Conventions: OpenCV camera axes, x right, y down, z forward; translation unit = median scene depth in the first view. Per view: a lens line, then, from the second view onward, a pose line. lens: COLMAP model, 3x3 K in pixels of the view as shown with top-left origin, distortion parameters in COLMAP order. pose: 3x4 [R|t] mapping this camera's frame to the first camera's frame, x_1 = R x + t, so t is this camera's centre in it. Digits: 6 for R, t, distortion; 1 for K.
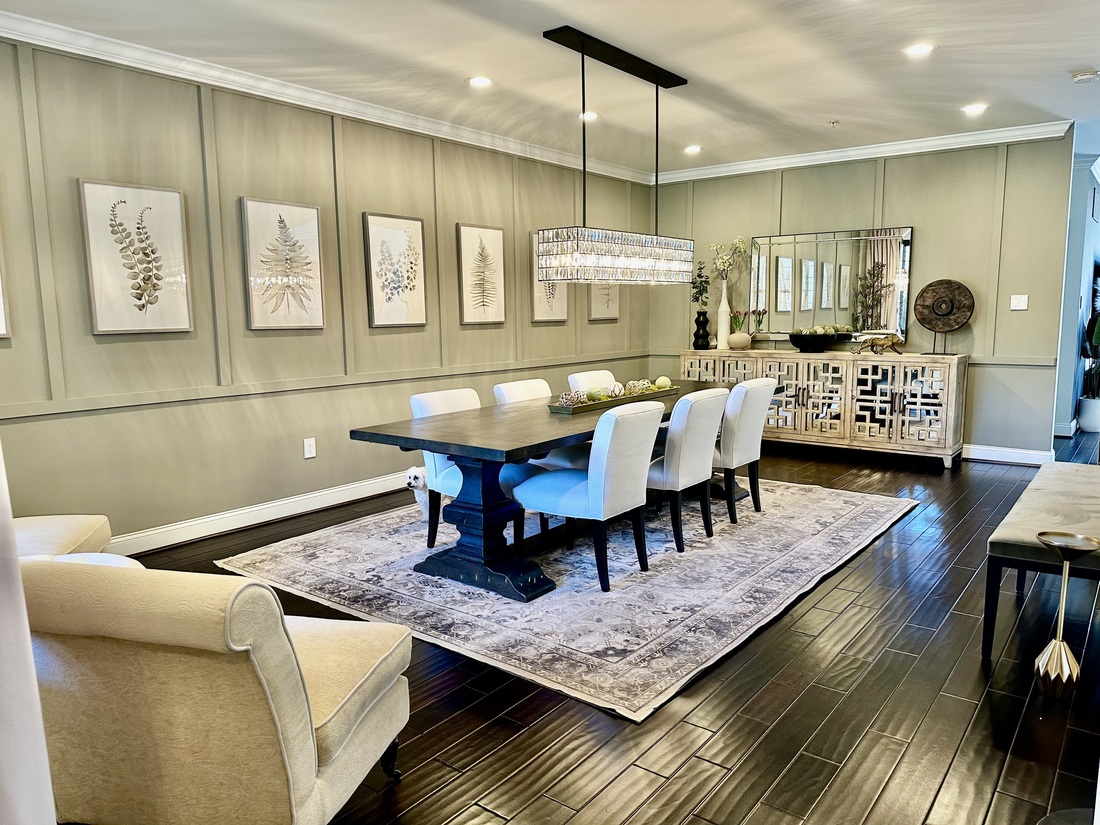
lens RADIAL K [[771.2, 0, 549.5], [0, 771.2, 409.6], [0, 0, 1]] dist [0.132461, -0.206922]
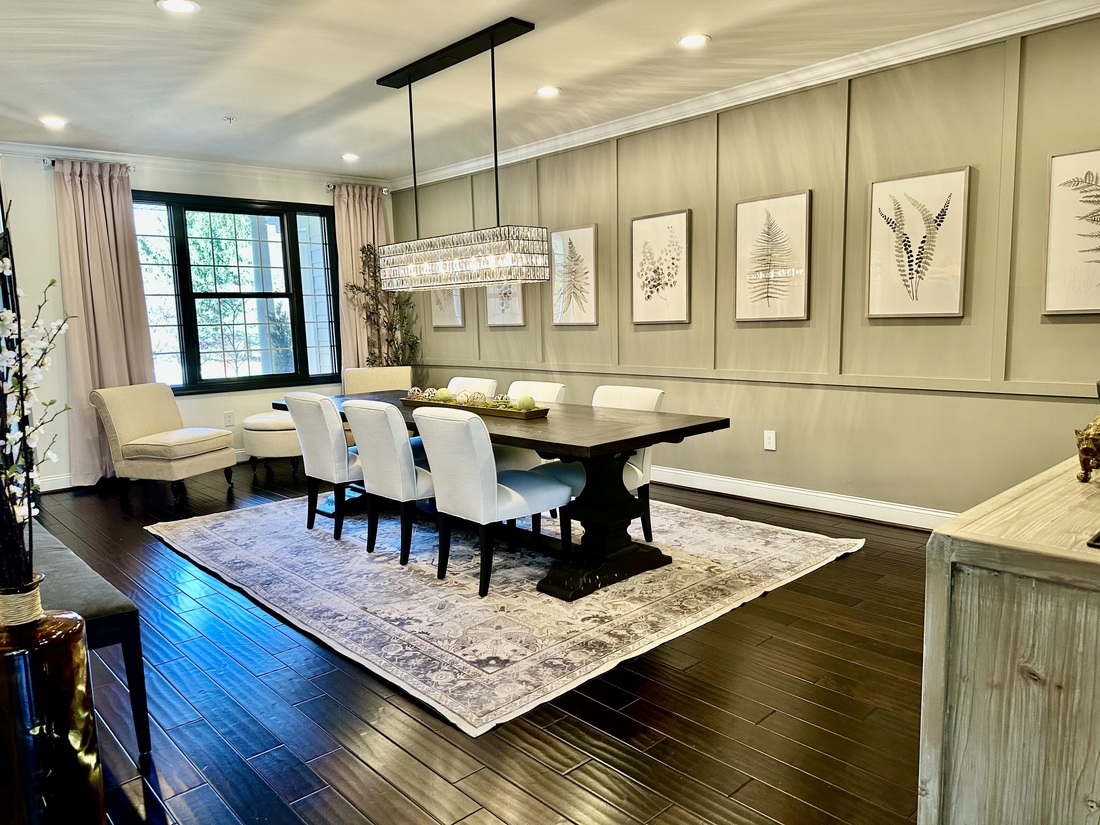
lens RADIAL K [[771.2, 0, 549.5], [0, 771.2, 409.6], [0, 0, 1]] dist [0.132461, -0.206922]
pose [[-0.168685, 0.134357, -0.976470, 0.986470], [-0.094637, 0.983882, 0.151726, -0.161126], [0.981116, 0.118004, -0.153251, 1.213710]]
